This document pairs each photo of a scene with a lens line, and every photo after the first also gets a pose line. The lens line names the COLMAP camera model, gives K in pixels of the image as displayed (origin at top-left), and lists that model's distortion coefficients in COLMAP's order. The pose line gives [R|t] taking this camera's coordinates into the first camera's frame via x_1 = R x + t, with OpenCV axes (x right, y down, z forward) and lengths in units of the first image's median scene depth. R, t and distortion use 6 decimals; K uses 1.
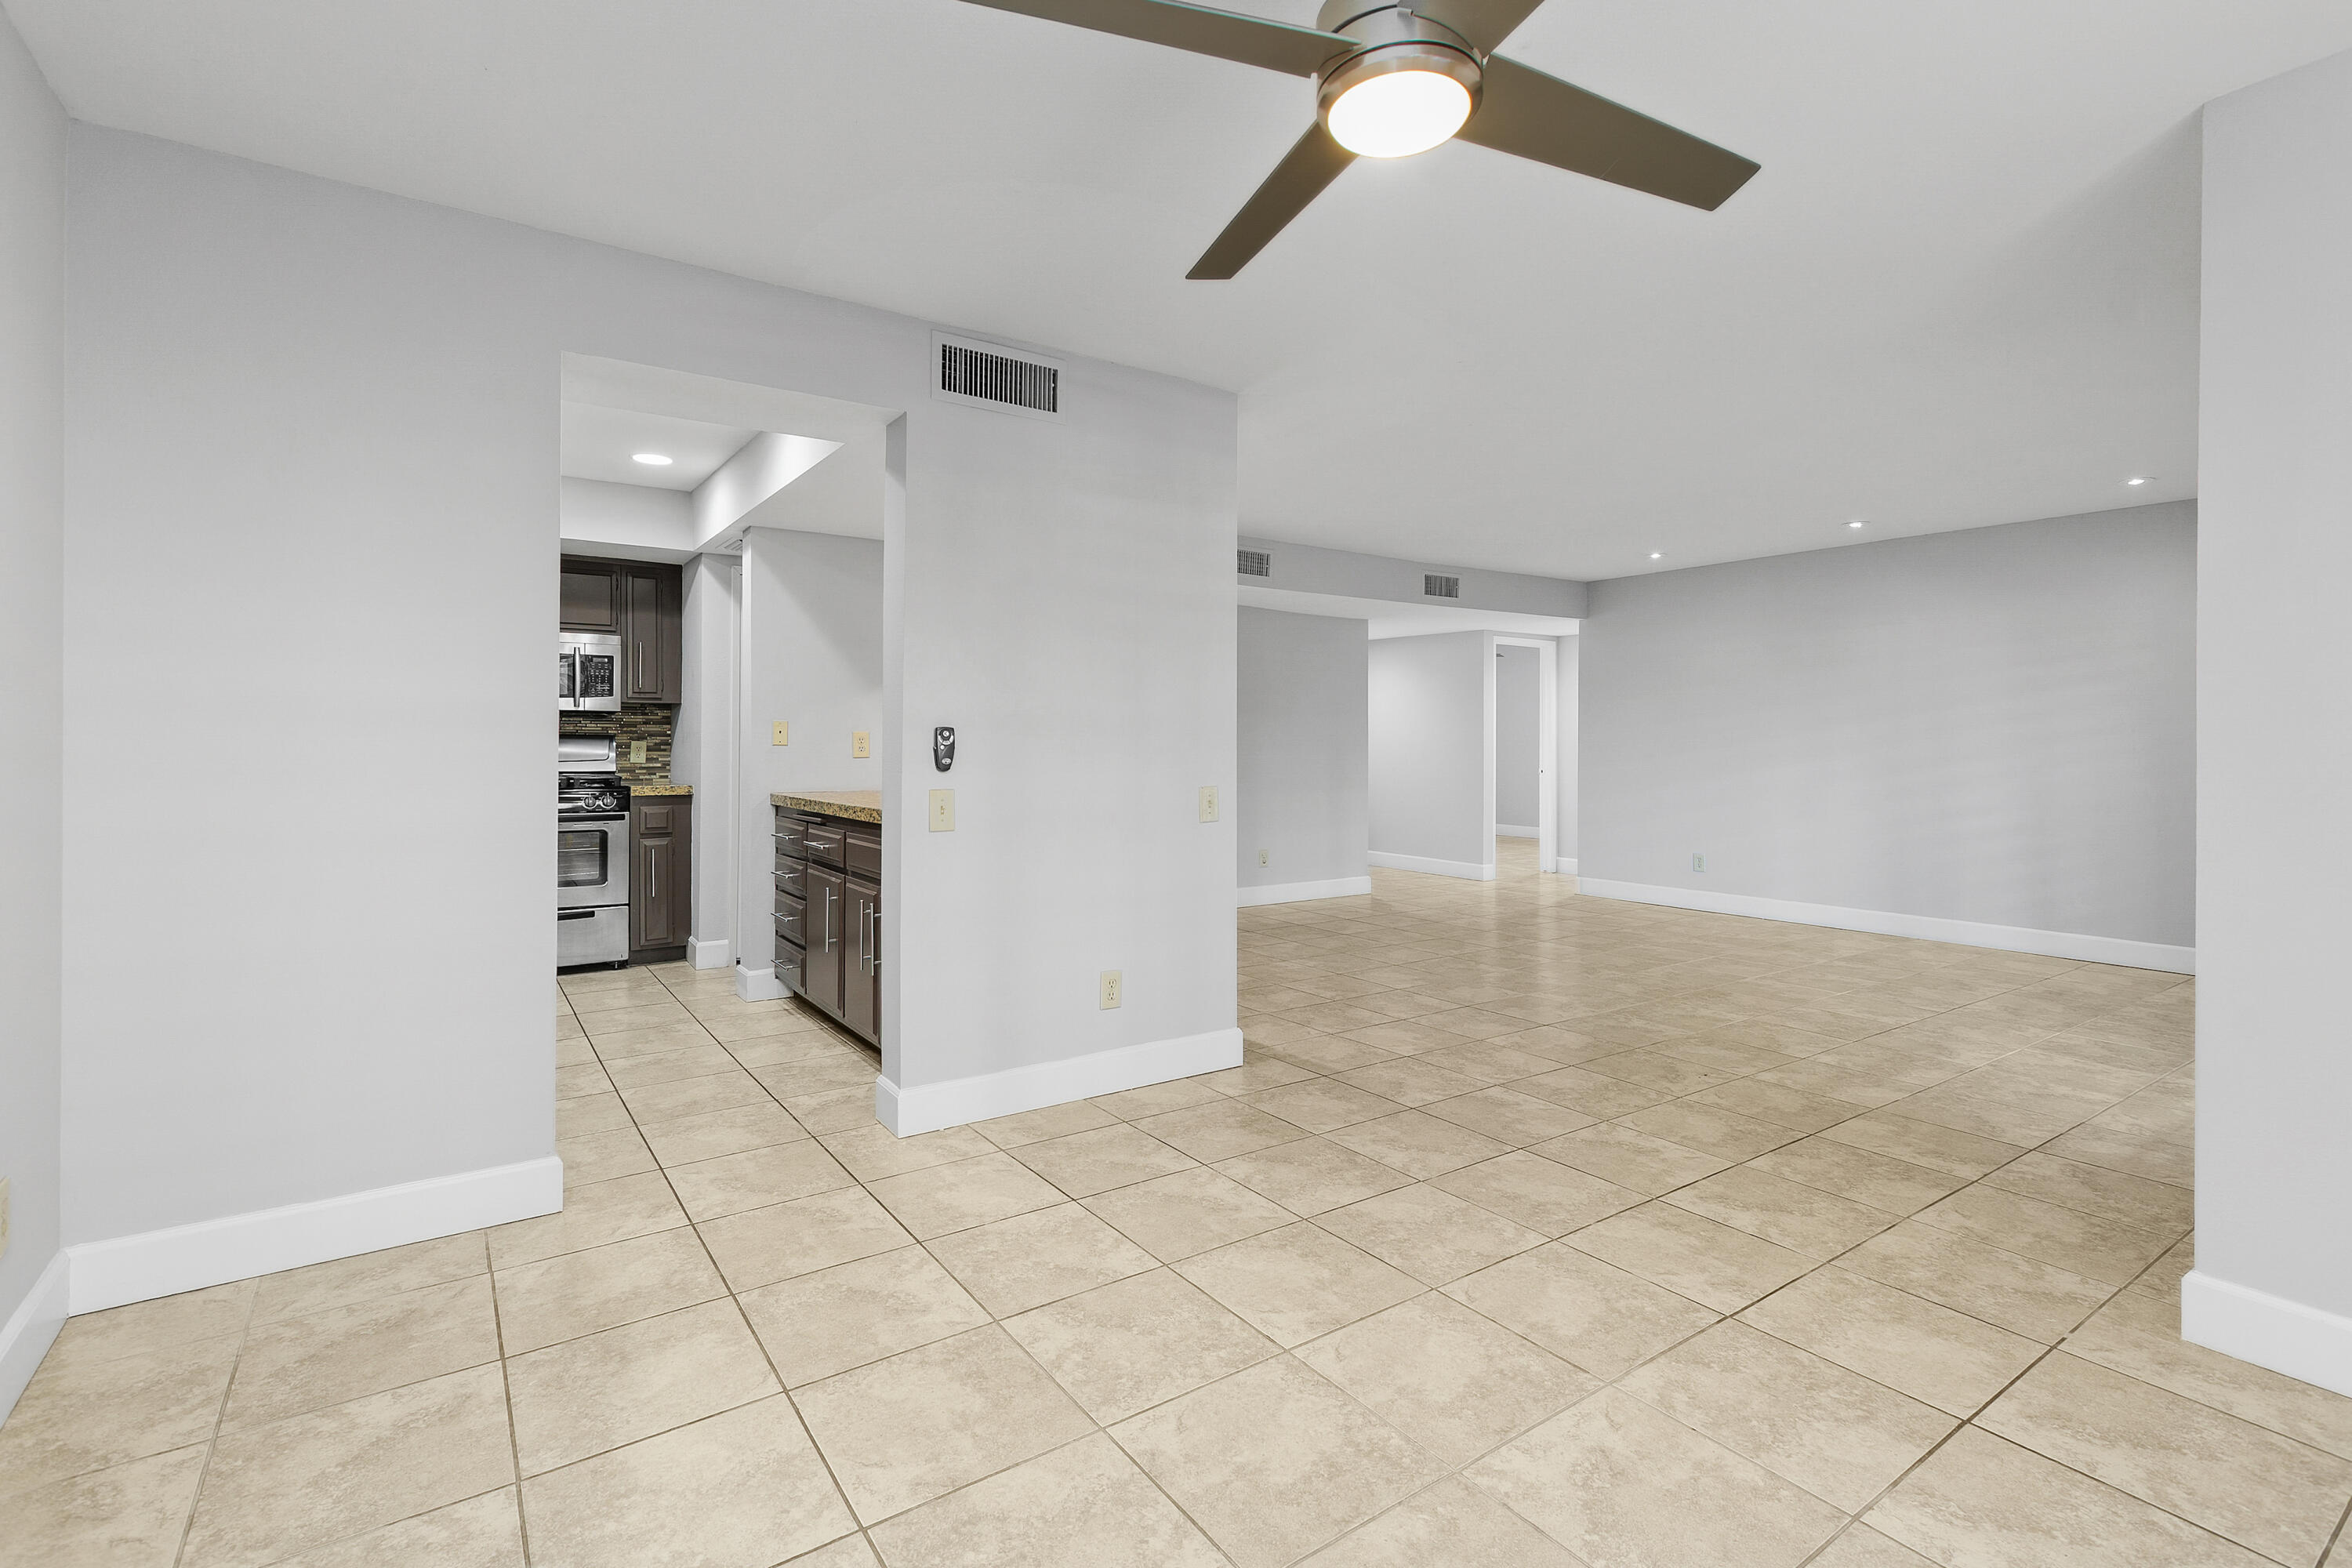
lens RADIAL K [[1072.2, 0, 1151.3], [0, 1072.2, 740.4], [0, 0, 1]] dist [0.004291, -0.001966]
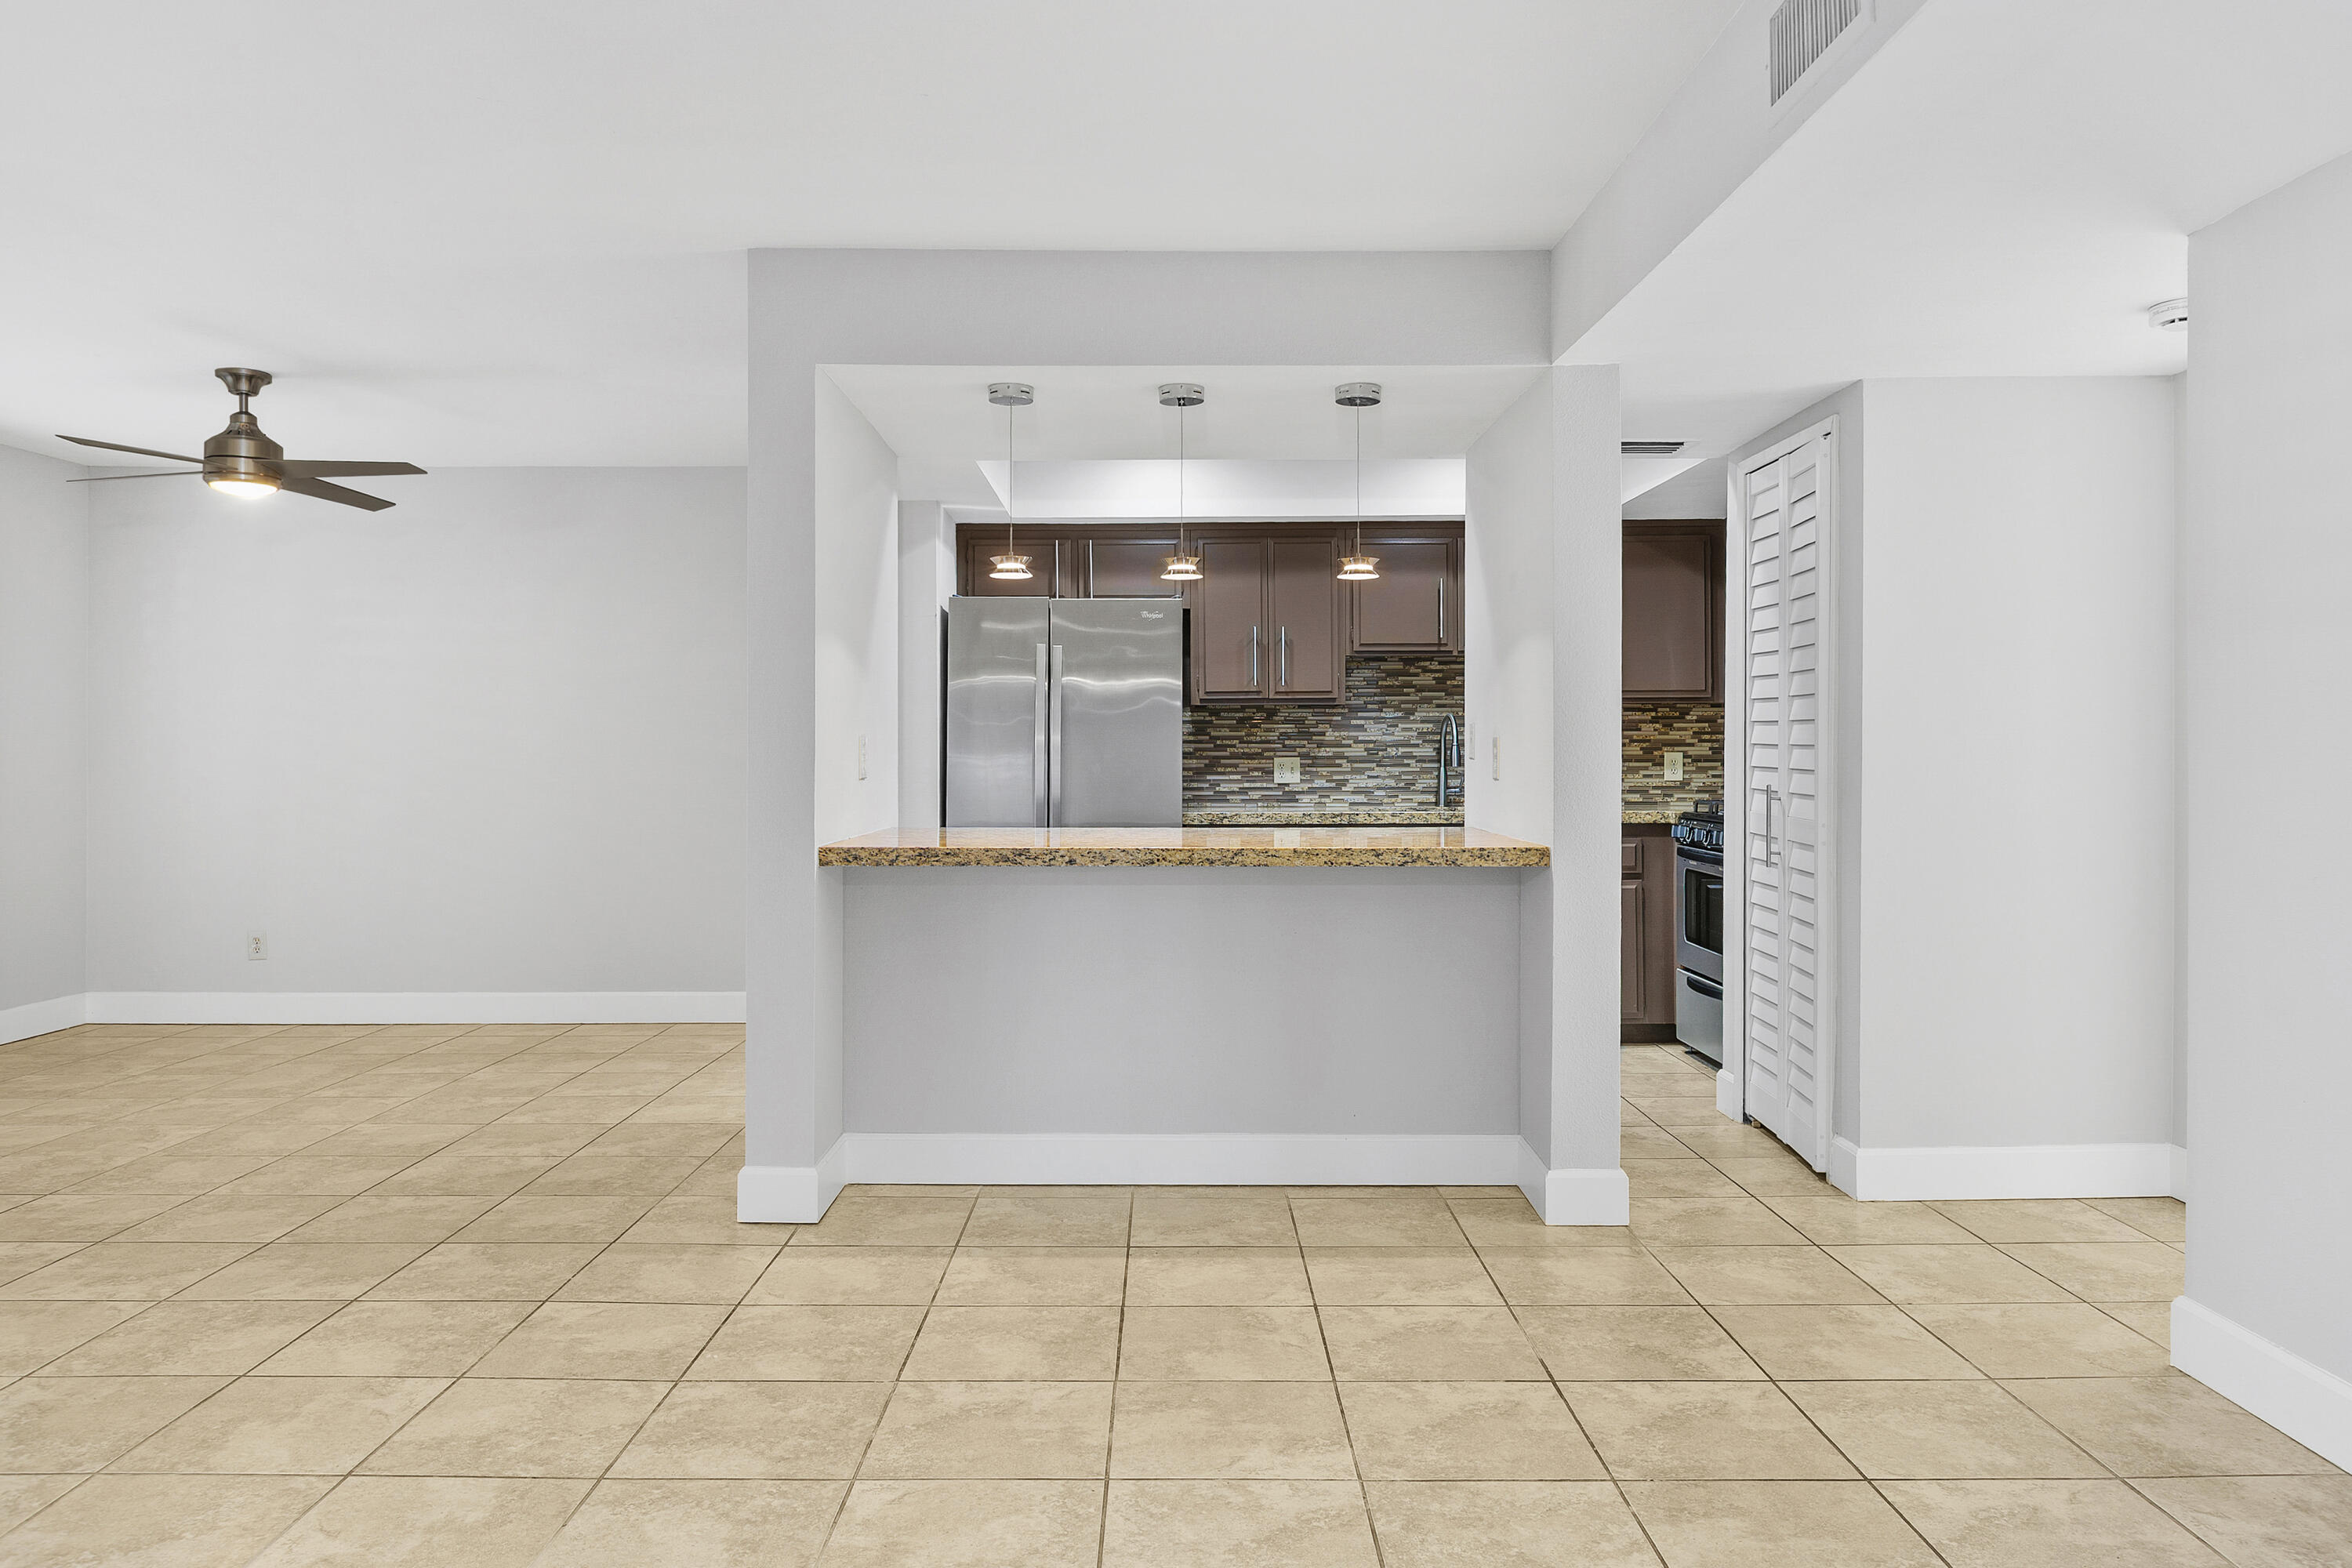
lens RADIAL K [[1614.7, 0, 1187.9], [0, 1614.7, 752.1], [0, 0, 1]] dist [0.000320, -0.006707]
pose [[-0.546681, -0.002238, -0.837338, 1.165517], [0.000380, 0.999996, -0.002921, 0.005377], [0.837341, -0.001915, -0.546678, 2.651388]]
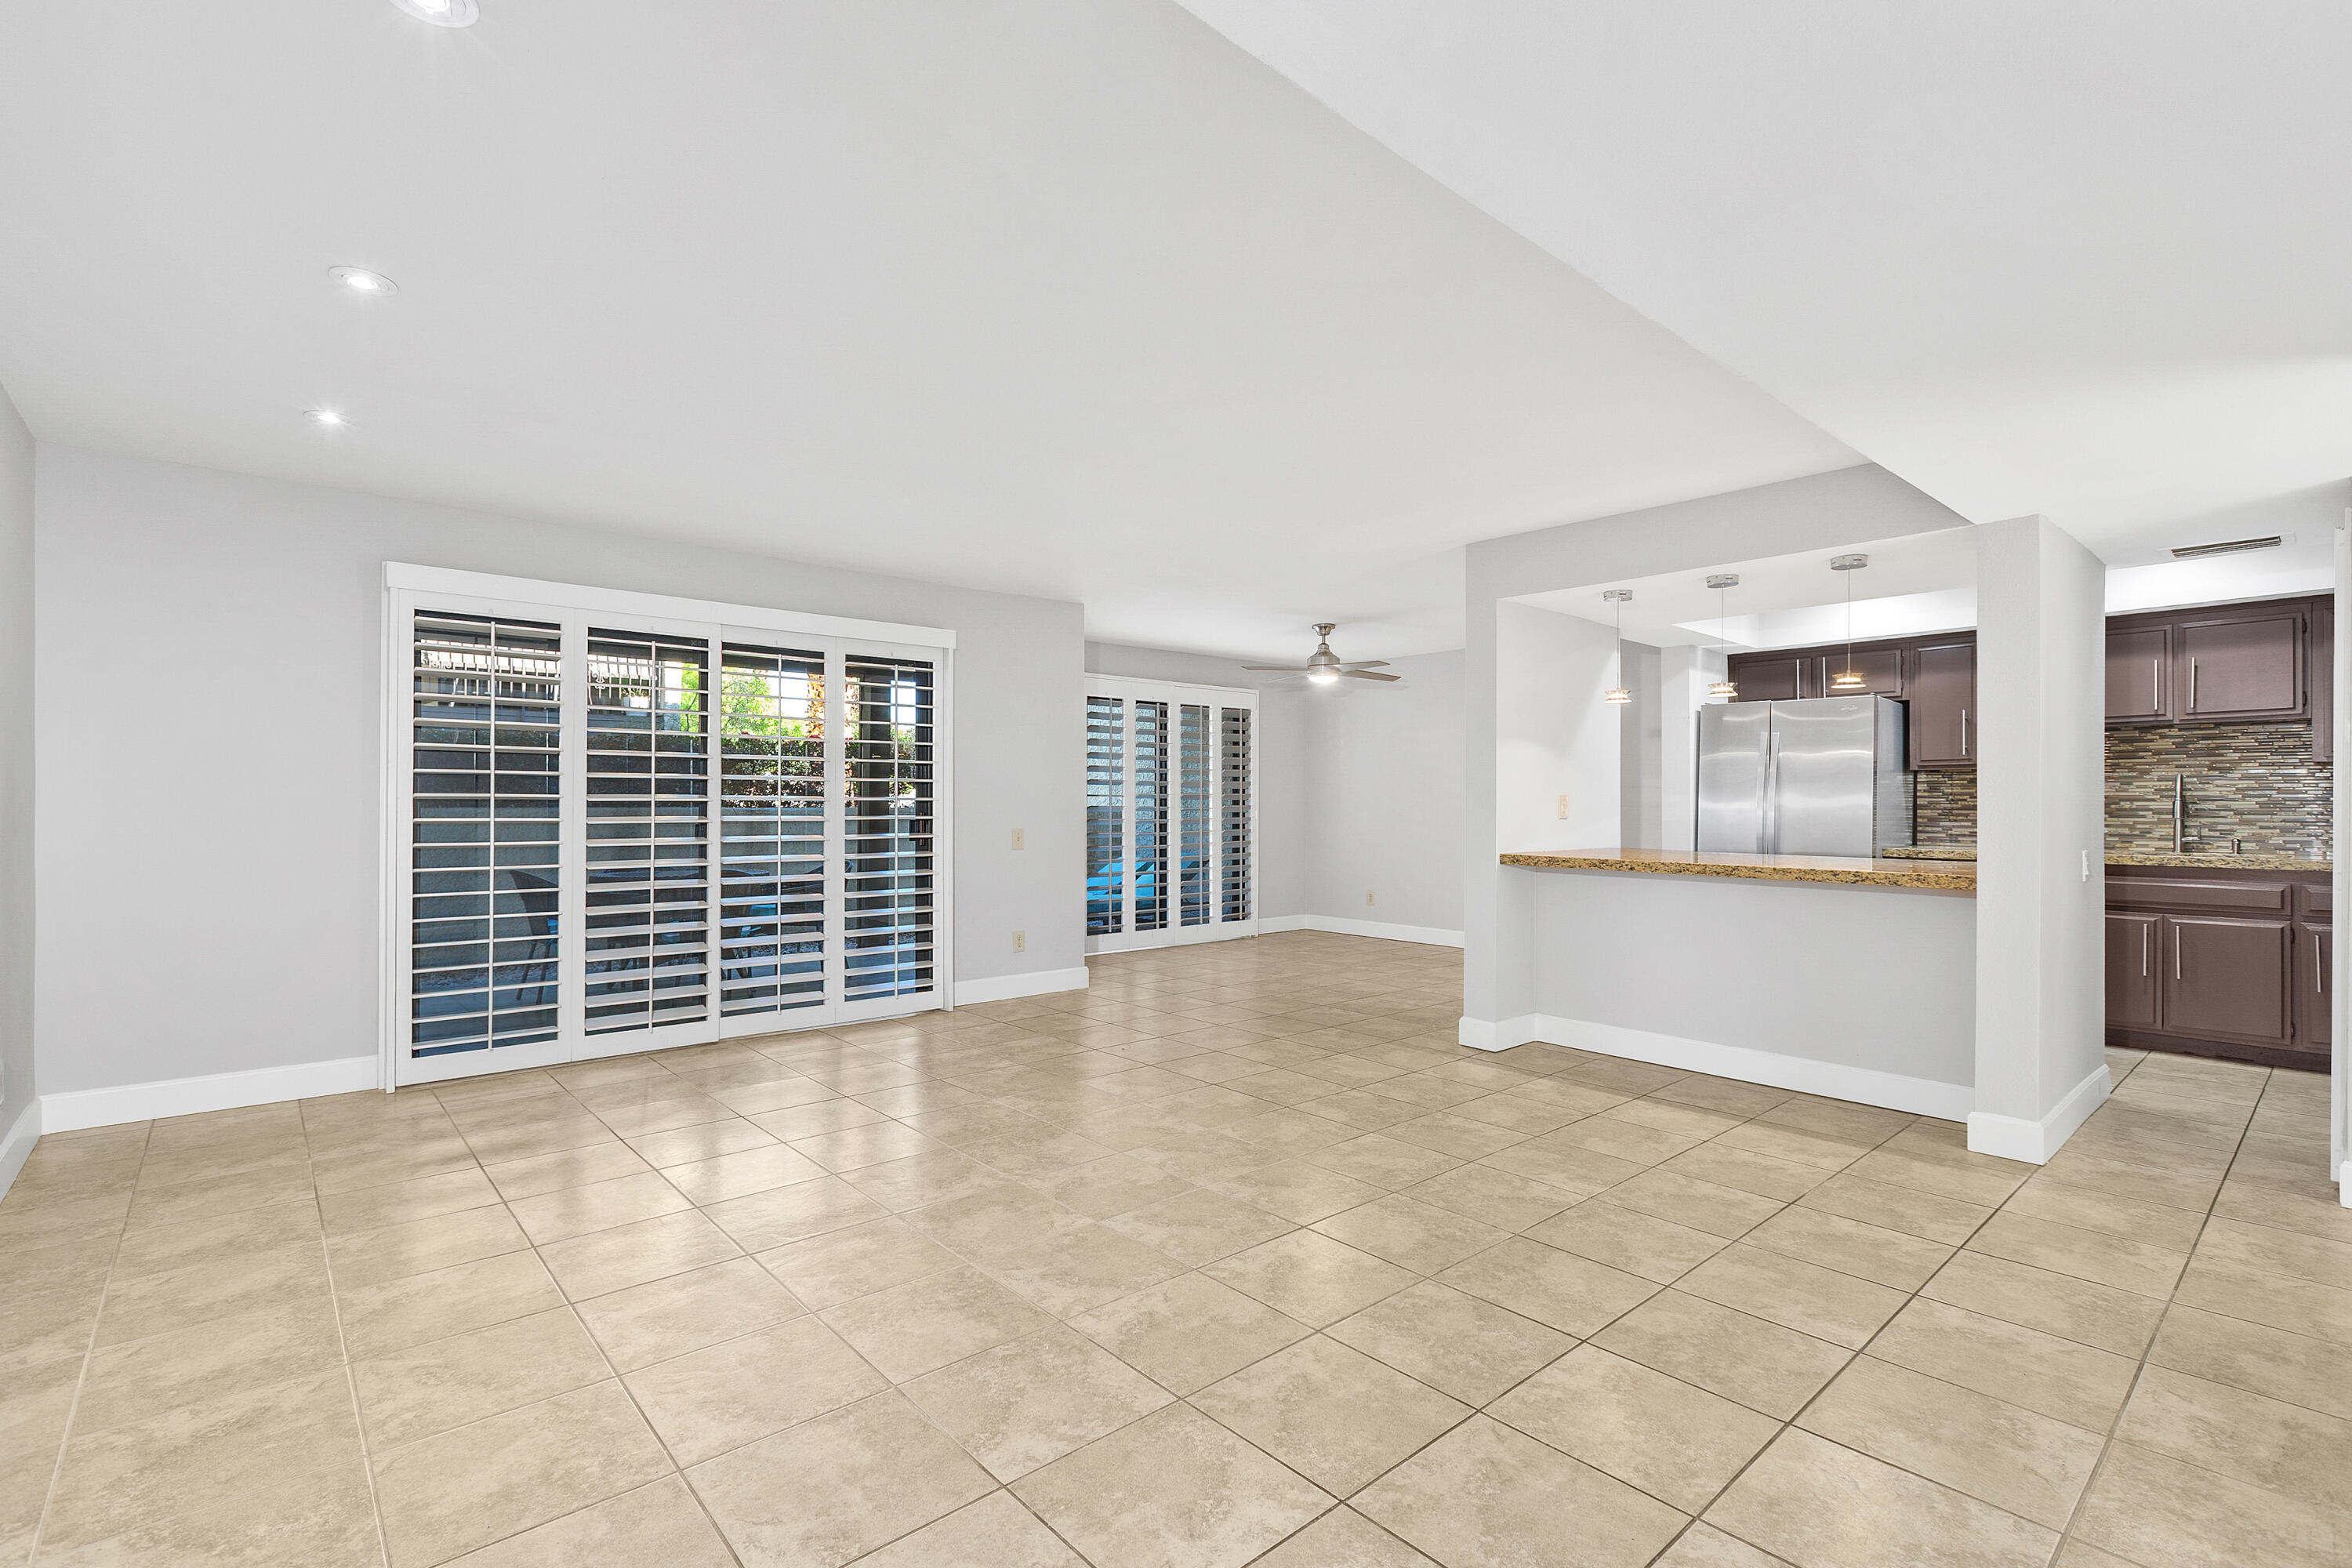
lens RADIAL K [[1072.2, 0, 1171.6], [0, 1072.2, 796.6], [0, 0, 1]] dist [0.004291, -0.001966]
pose [[-0.990509, -0.006560, -0.137290, 0.918877], [-0.005856, 0.999968, -0.005529, 0.003137], [0.137322, -0.004672, -0.990515, 3.342419]]
